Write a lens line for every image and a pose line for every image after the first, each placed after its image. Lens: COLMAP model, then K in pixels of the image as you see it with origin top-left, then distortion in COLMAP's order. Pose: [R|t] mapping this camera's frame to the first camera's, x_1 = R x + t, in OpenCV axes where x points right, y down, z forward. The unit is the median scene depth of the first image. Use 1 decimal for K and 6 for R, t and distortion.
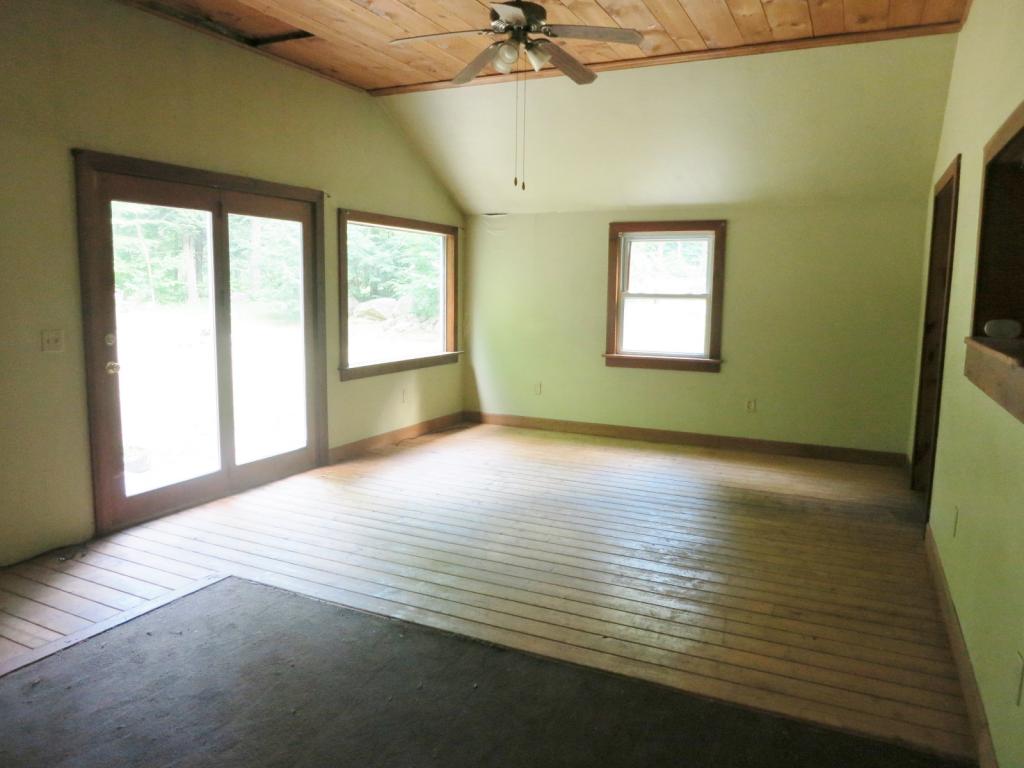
lens RADIAL K [[727.4, 0, 516.3], [0, 727.4, 387.1], [0, 0, 1]] dist [-0.062095, 0.002203]
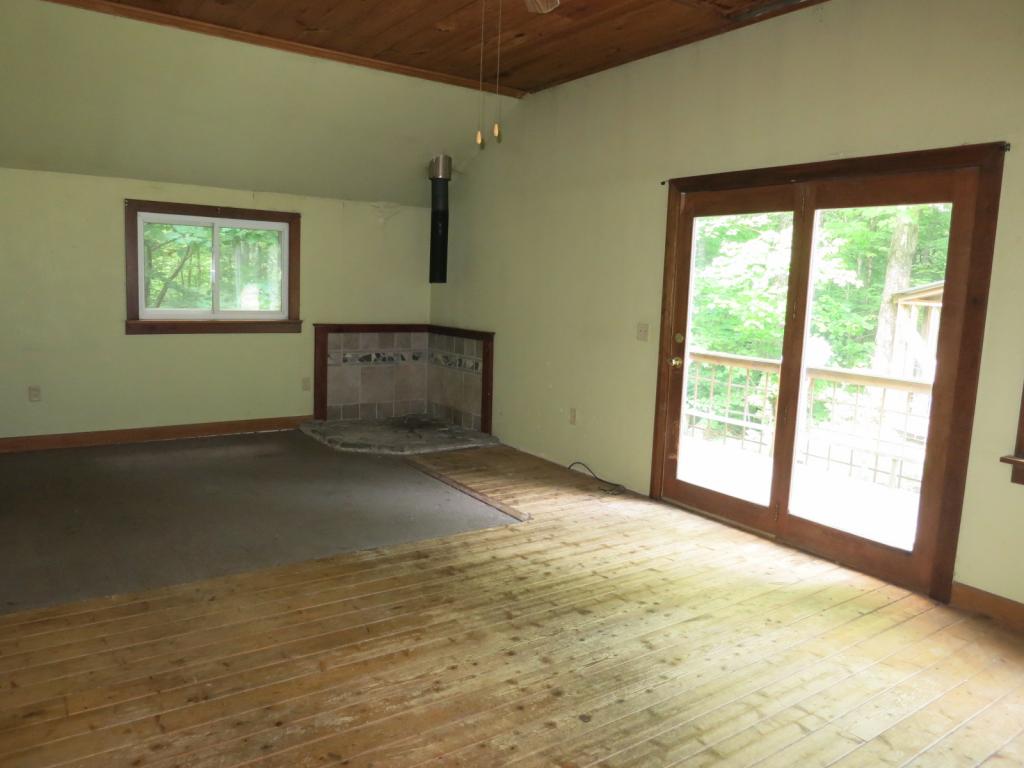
lens RADIAL K [[727.4, 0, 516.3], [0, 727.4, 387.1], [0, 0, 1]] dist [-0.062095, 0.002203]
pose [[-0.492561, 0.085914, -0.866027, 0.513125], [-0.166048, 0.967556, 0.190428, -0.148741], [0.854290, 0.237599, -0.462315, 1.165691]]
